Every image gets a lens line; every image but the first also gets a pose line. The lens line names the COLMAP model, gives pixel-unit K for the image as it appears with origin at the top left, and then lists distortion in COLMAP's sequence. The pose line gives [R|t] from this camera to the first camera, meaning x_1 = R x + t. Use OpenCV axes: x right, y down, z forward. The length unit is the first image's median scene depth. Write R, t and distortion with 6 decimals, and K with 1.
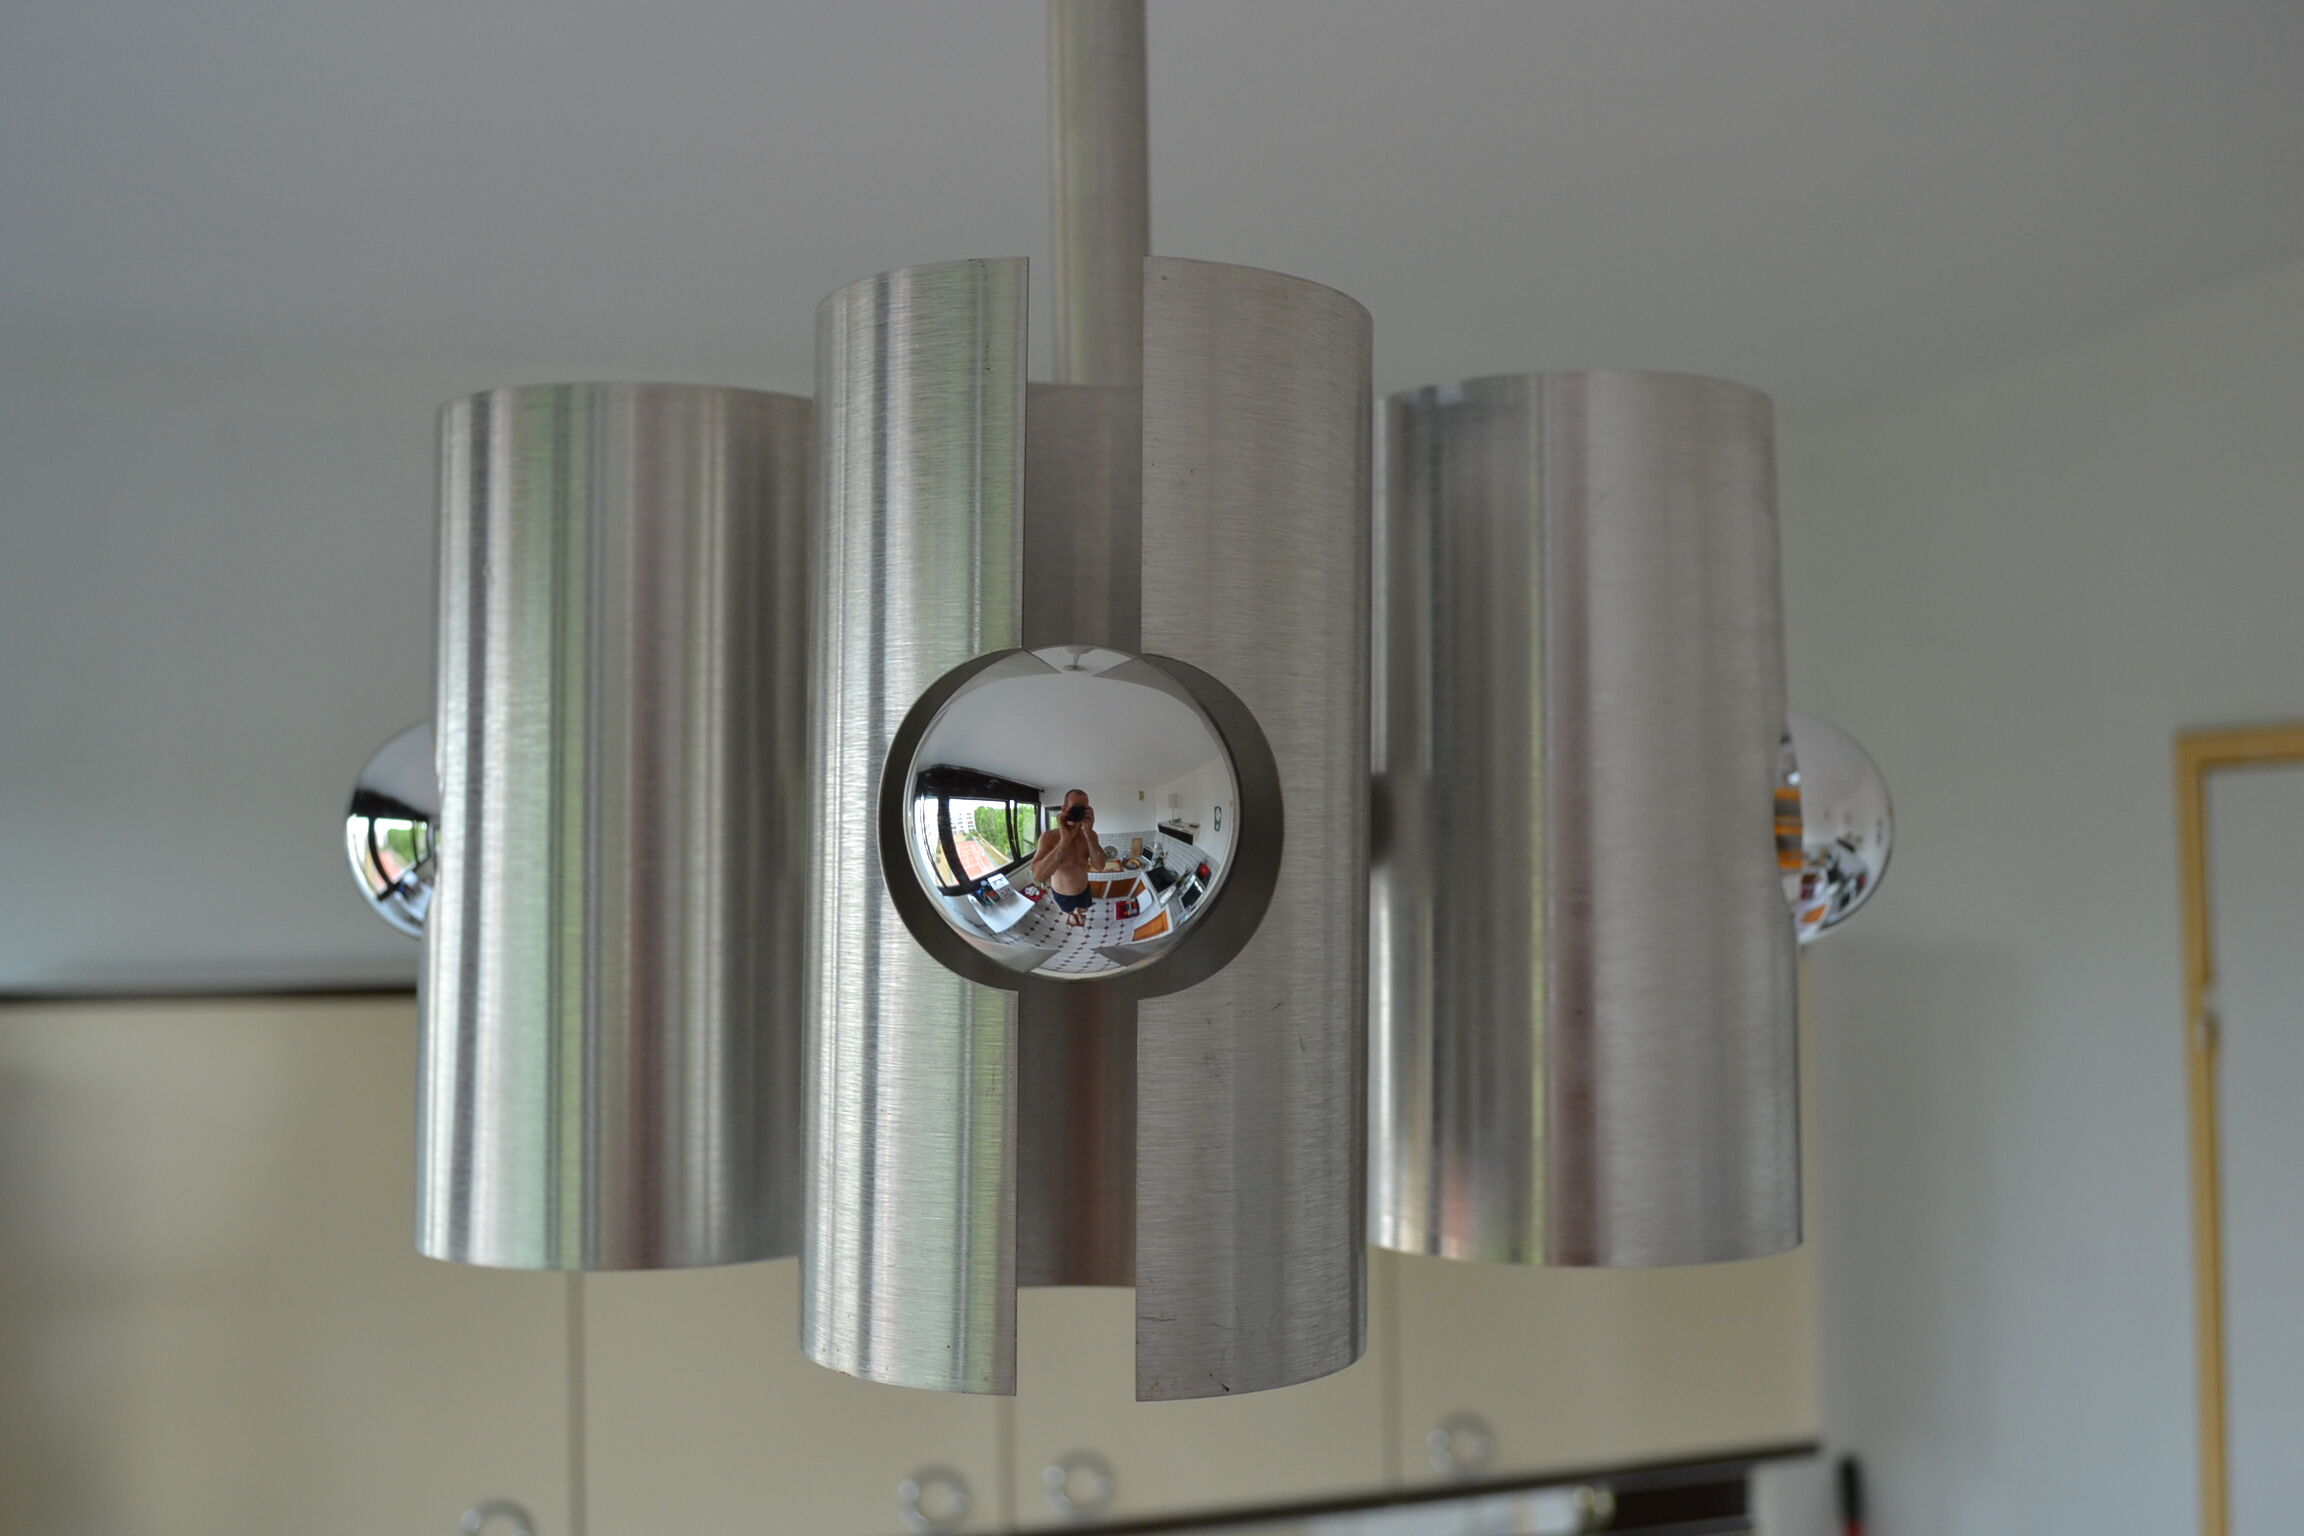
lens RADIAL K [[2476.5, 0, 1136.3], [0, 2476.5, 776.1], [0, 0, 1]] dist [0.105108, 0.000000]
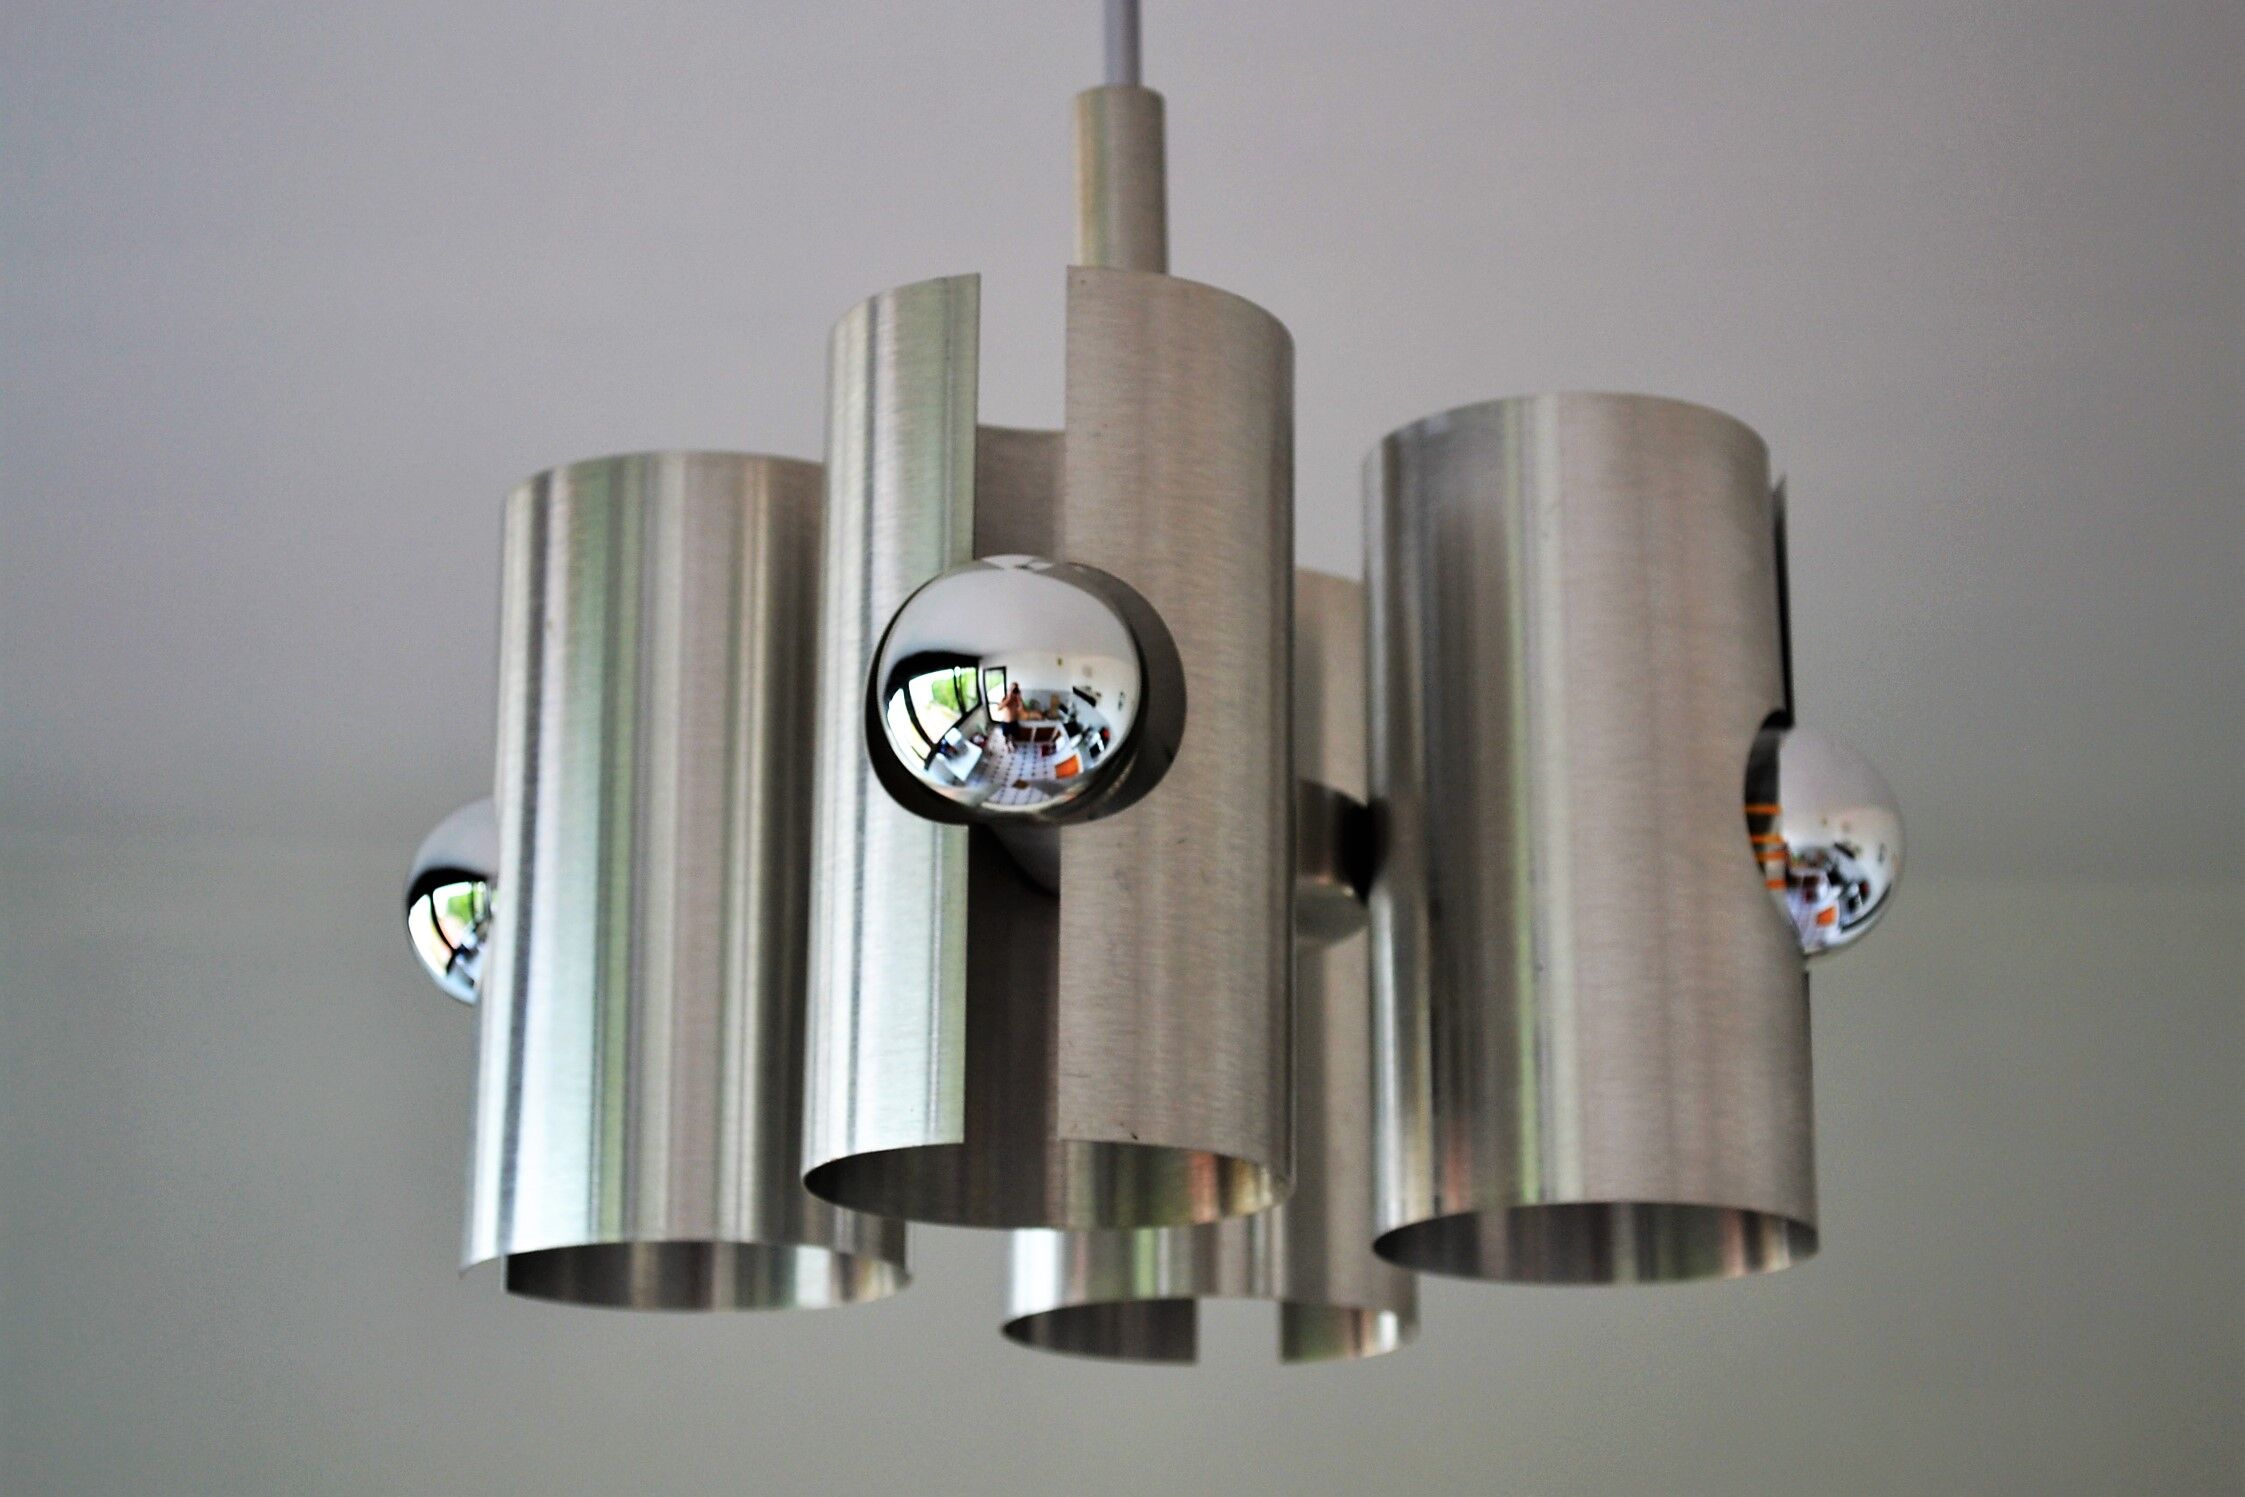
lens RADIAL K [[4729.0, 0, 1131.5], [0, 4729.0, 743.2], [0, 0, 1]] dist [-0.030349, 0.000000]
pose [[0.993849, -0.028405, -0.107039, 0.253802], [0.009487, 0.984829, -0.173265, 0.399696], [0.110337, 0.171184, 0.979041, -1.176927]]
